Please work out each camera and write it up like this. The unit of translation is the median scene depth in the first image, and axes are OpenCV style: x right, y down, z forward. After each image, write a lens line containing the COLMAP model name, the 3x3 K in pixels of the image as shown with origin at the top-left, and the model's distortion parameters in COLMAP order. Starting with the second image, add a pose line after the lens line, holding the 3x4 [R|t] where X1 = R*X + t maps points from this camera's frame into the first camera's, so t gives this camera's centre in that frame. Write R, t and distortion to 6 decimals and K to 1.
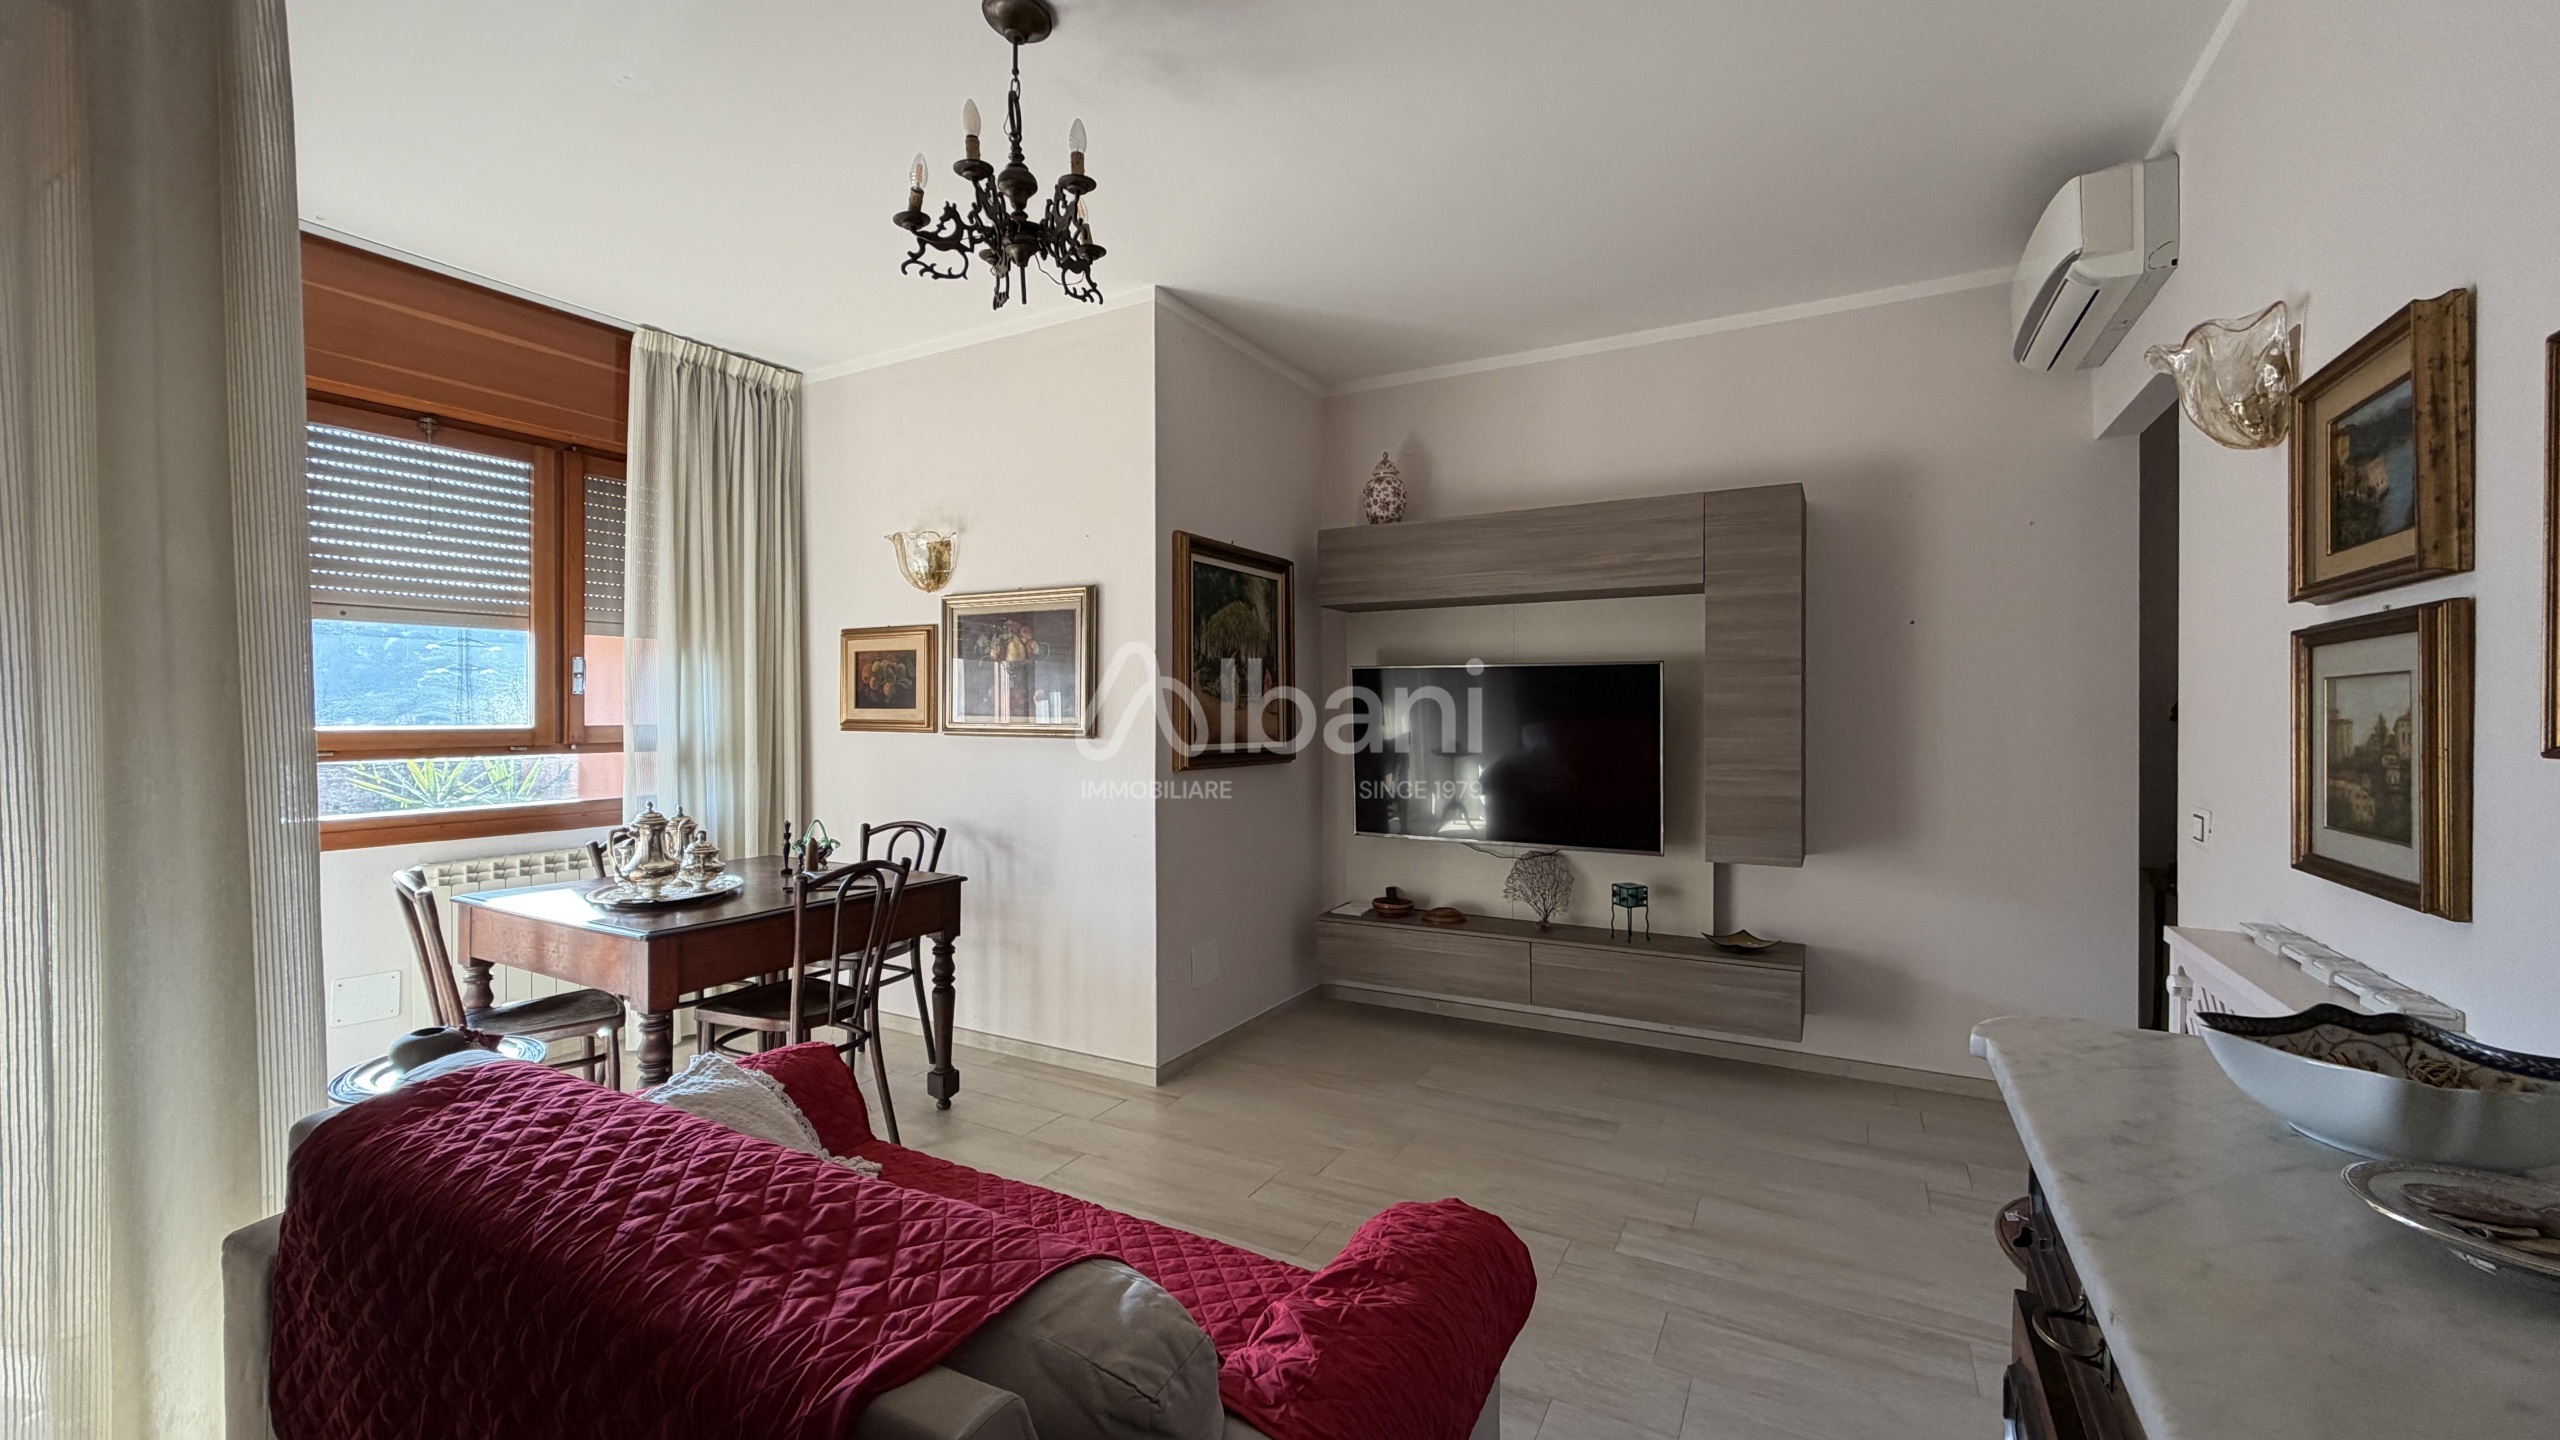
lens RADIAL K [[1013.2, 0, 1272.9], [0, 1013.2, 718.1], [0, 0, 1]] dist [0.000158, -0.000146]
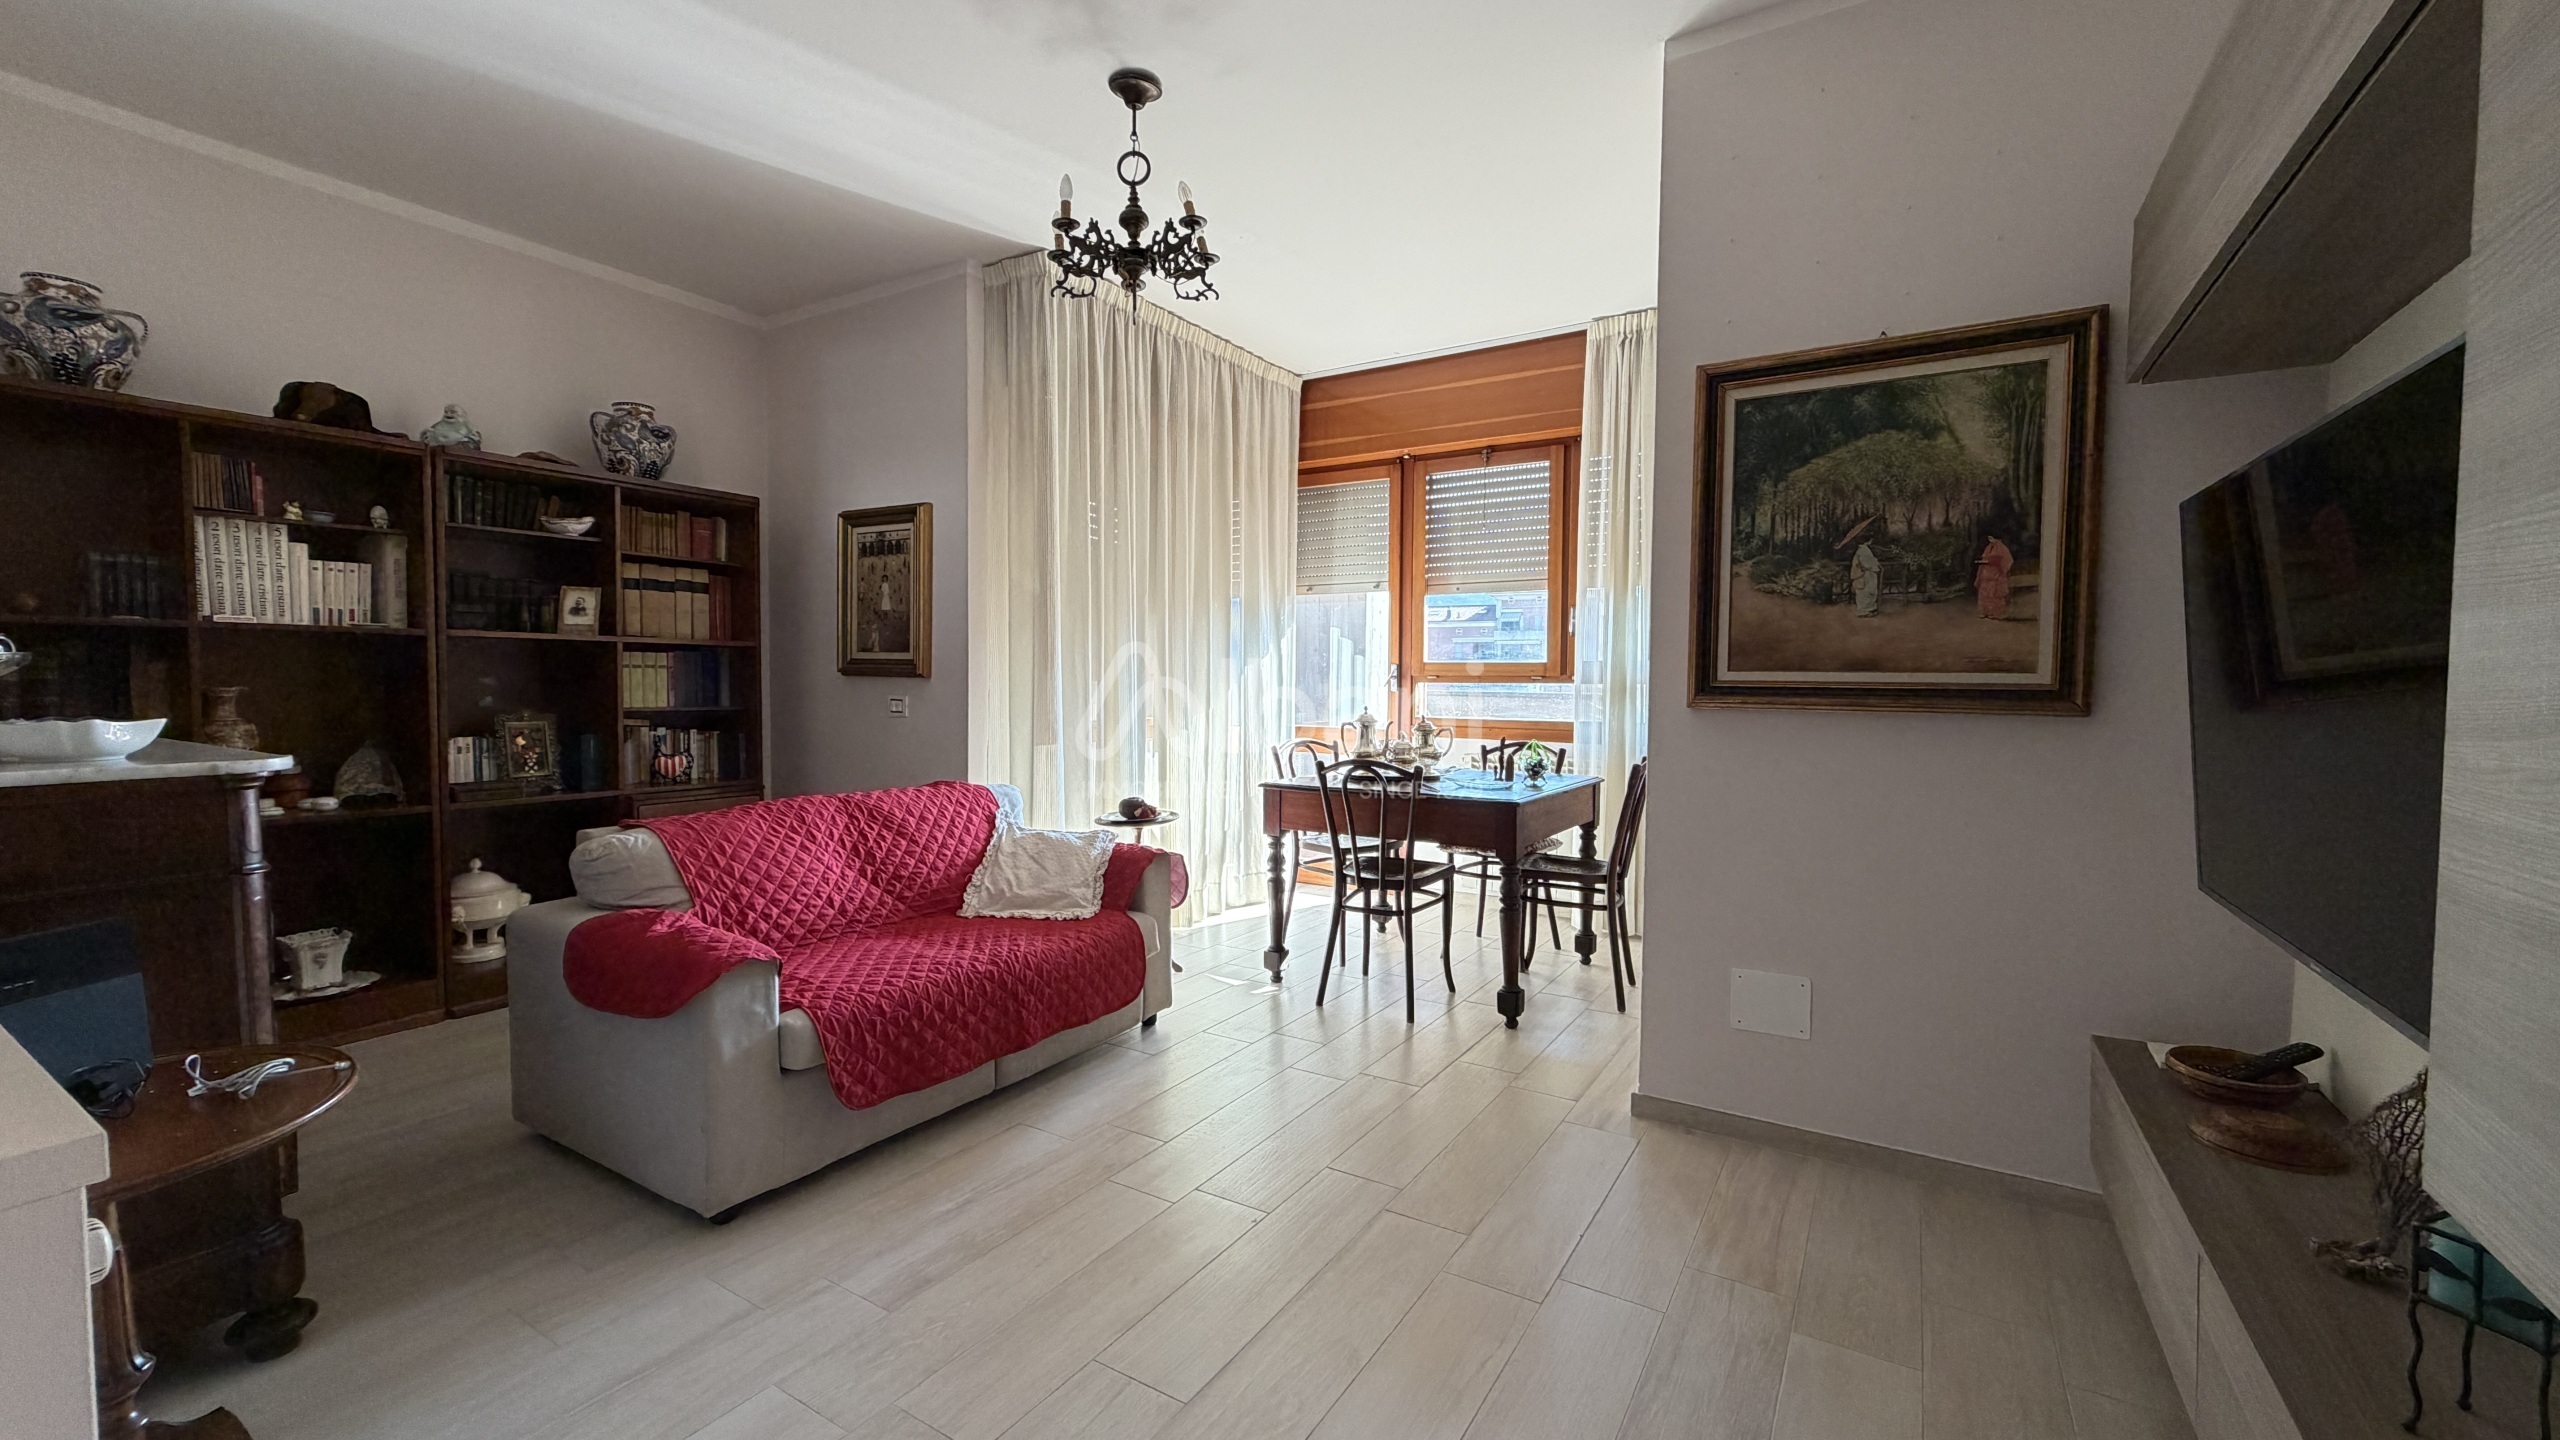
lens RADIAL K [[1013.2, 0, 1272.9], [0, 1013.2, 718.1], [0, 0, 1]] dist [0.000158, -0.000146]
pose [[-0.046610, 0.039535, -0.998130, 0.607712], [-0.013043, 0.999107, 0.040183, 0.033826], [0.998828, 0.014892, -0.046053, 0.708272]]
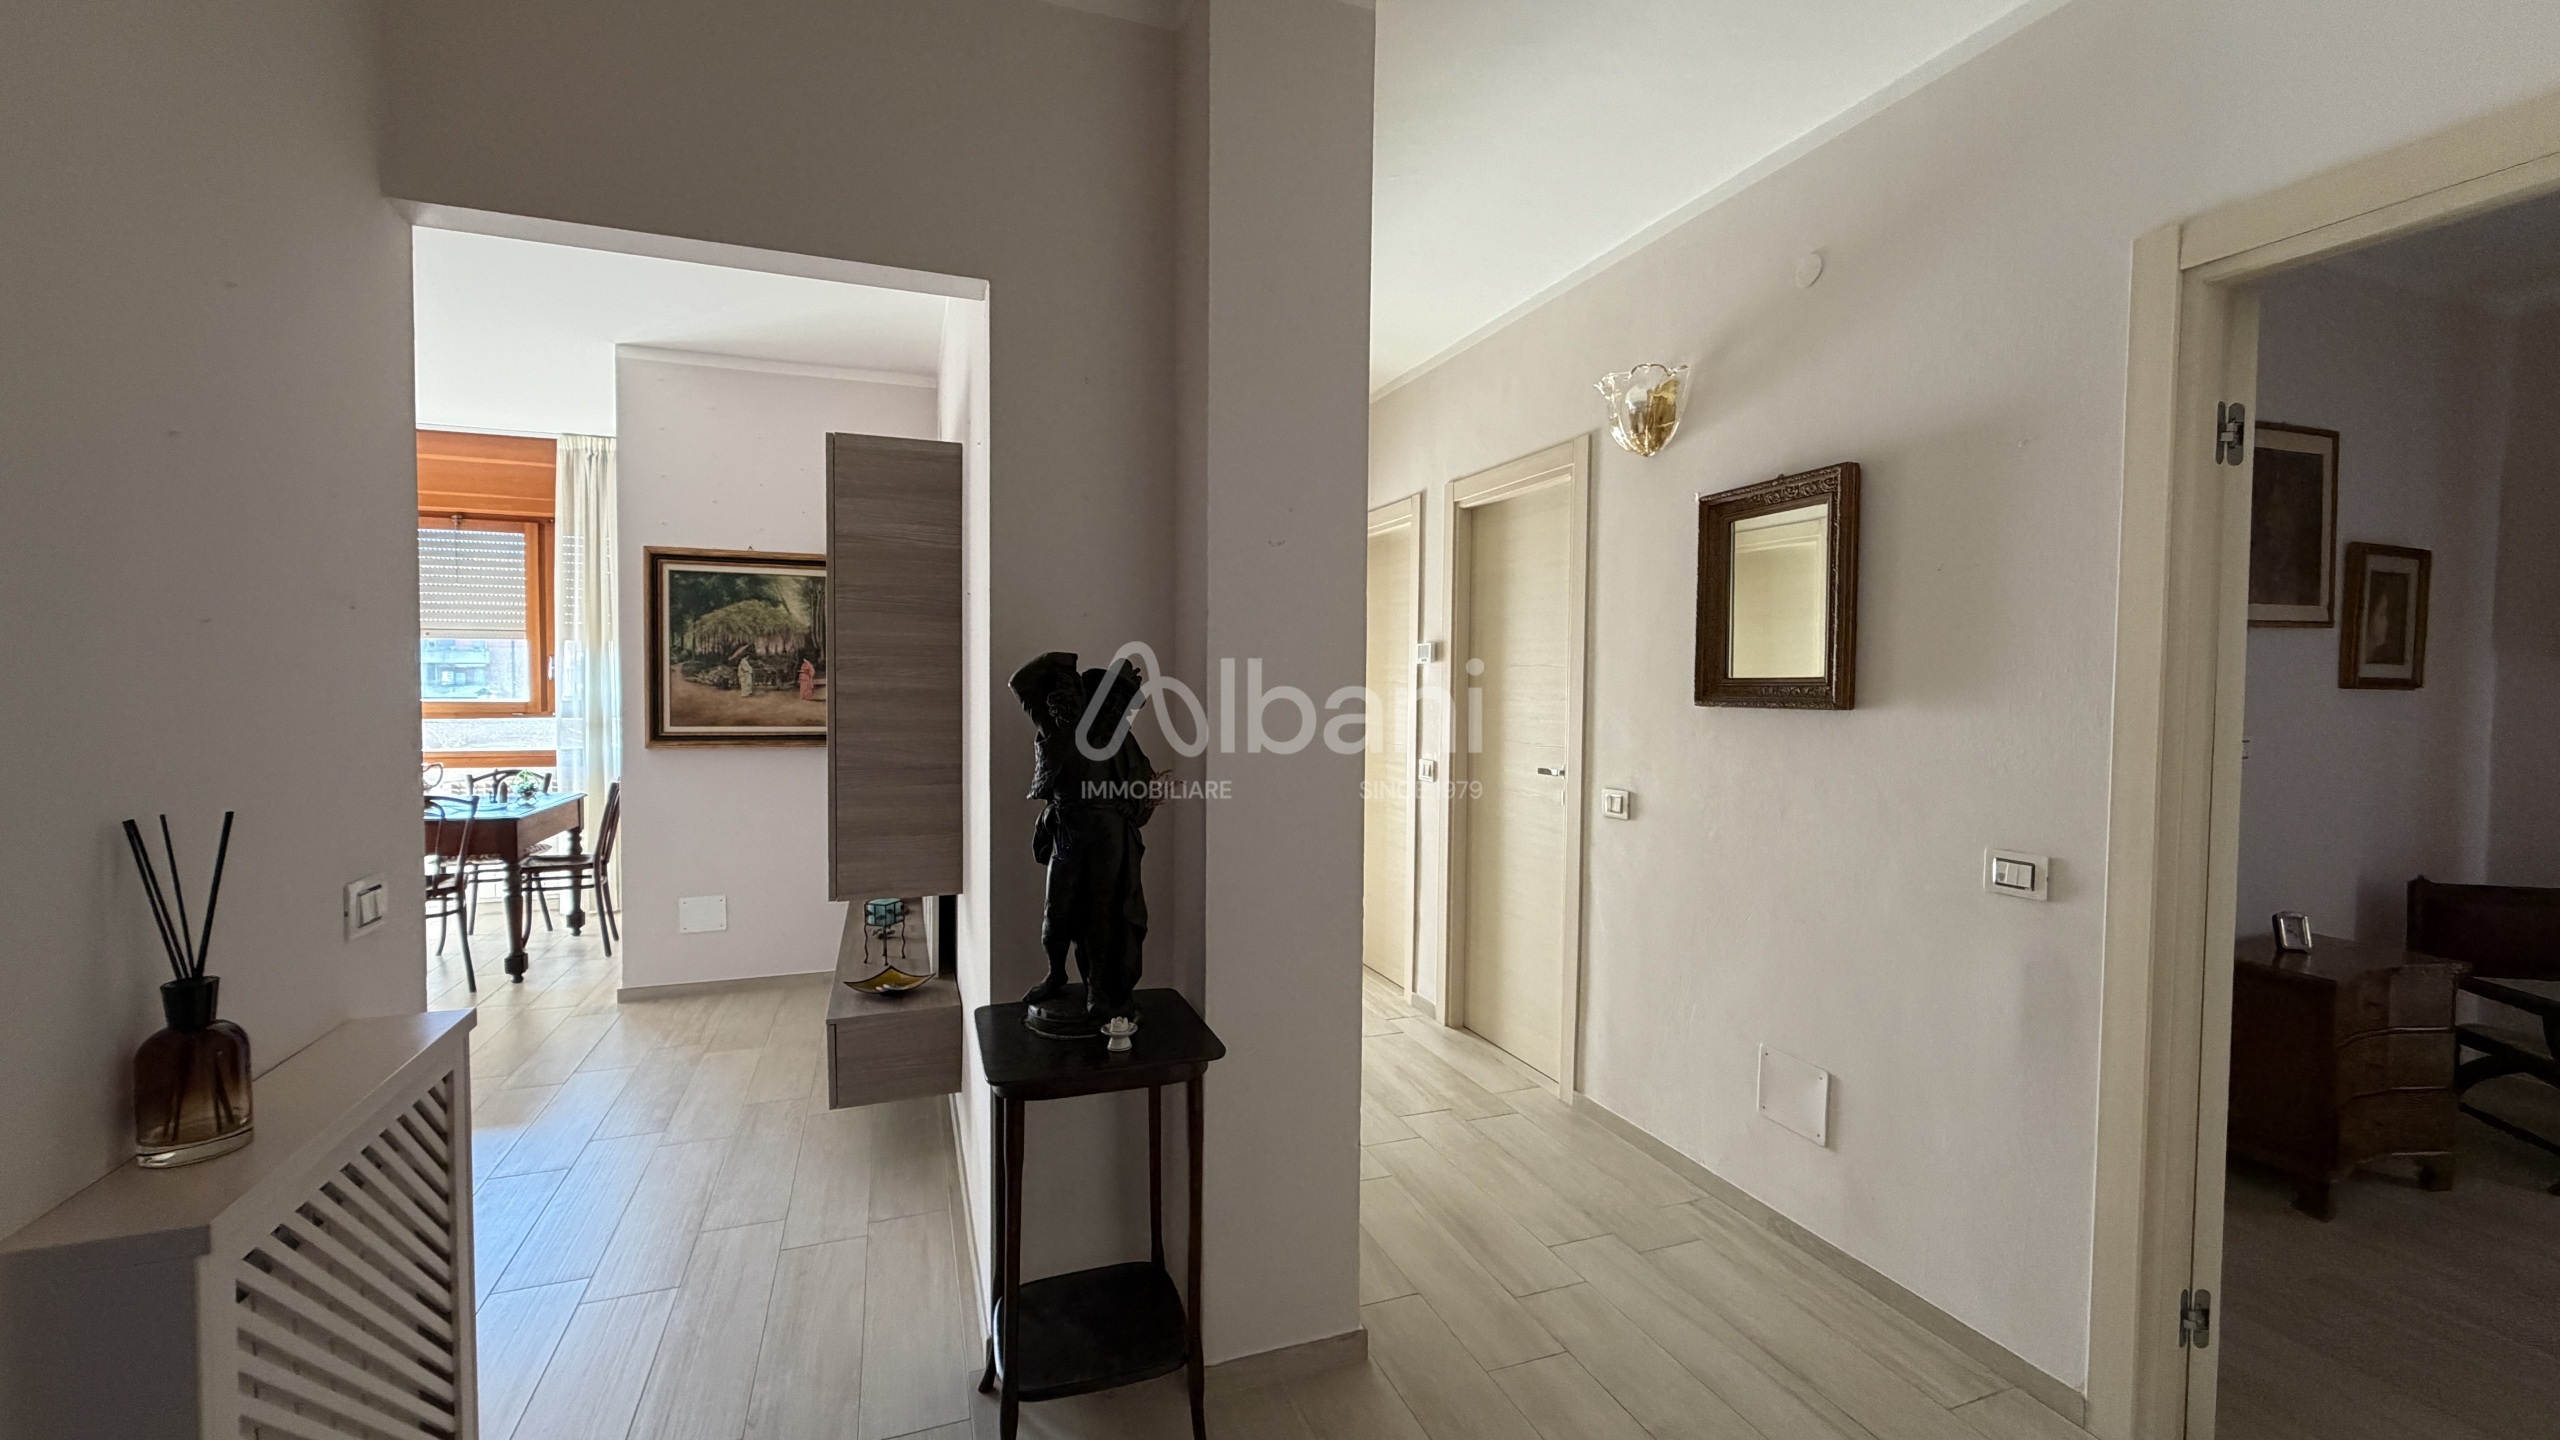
lens RADIAL K [[1013.2, 0, 1272.9], [0, 1013.2, 718.1], [0, 0, 1]] dist [0.000158, -0.000146]
pose [[0.765952, 0.029973, -0.642199, 1.189036], [-0.013536, 0.999443, 0.030502, -0.028051], [0.642755, -0.014670, 0.765931, 0.535390]]
